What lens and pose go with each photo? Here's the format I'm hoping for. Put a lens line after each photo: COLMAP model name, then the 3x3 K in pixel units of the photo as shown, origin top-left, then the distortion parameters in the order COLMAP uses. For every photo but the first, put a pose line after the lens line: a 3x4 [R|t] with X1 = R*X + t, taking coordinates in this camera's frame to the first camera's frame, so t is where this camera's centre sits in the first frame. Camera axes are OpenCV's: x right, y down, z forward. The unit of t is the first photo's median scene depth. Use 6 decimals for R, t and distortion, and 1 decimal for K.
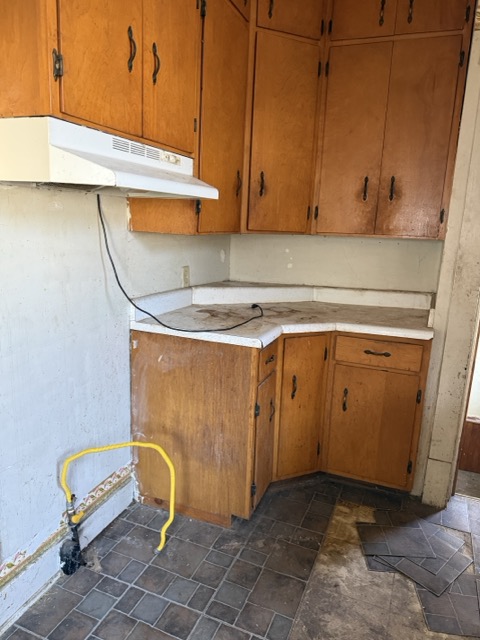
lens RADIAL K [[449.9, 0, 236.8], [0, 449.9, 319.7], [0, 0, 1]] dist [0.055632, -0.065598]
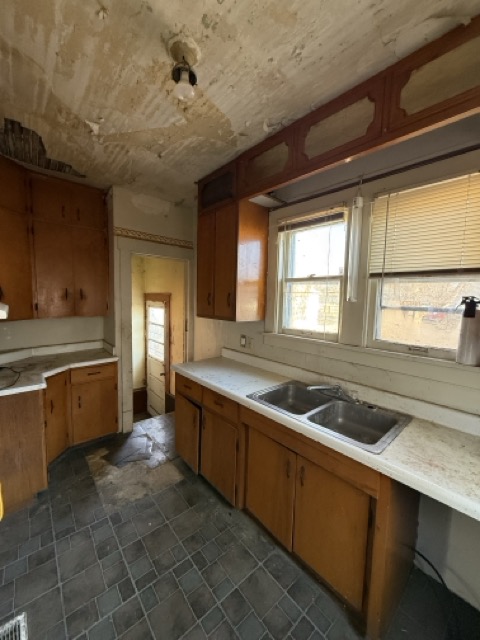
lens RADIAL K [[254.3, 0, 240.8], [0, 254.3, 319.3], [0, 0, 1]] dist [-0.000277, 0.000134]
pose [[0.445926, -0.099904, 0.889477, -0.405372], [0.179927, 0.983471, 0.020258, -0.073486], [-0.876799, 0.151007, 0.456531, -0.166074]]
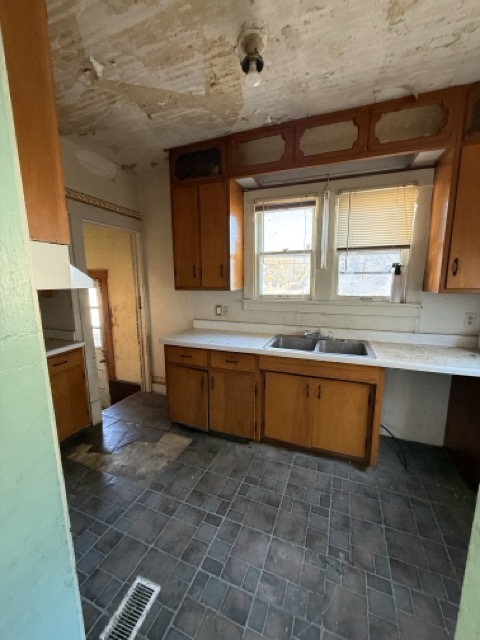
lens RADIAL K [[254.3, 0, 240.8], [0, 254.3, 319.3], [0, 0, 1]] dist [-0.000277, 0.000134]
pose [[-0.018394, -0.192783, 0.981069, -0.643173], [0.217088, 0.957057, 0.192134, -0.128519], [-0.975979, 0.216512, 0.024247, 0.247175]]
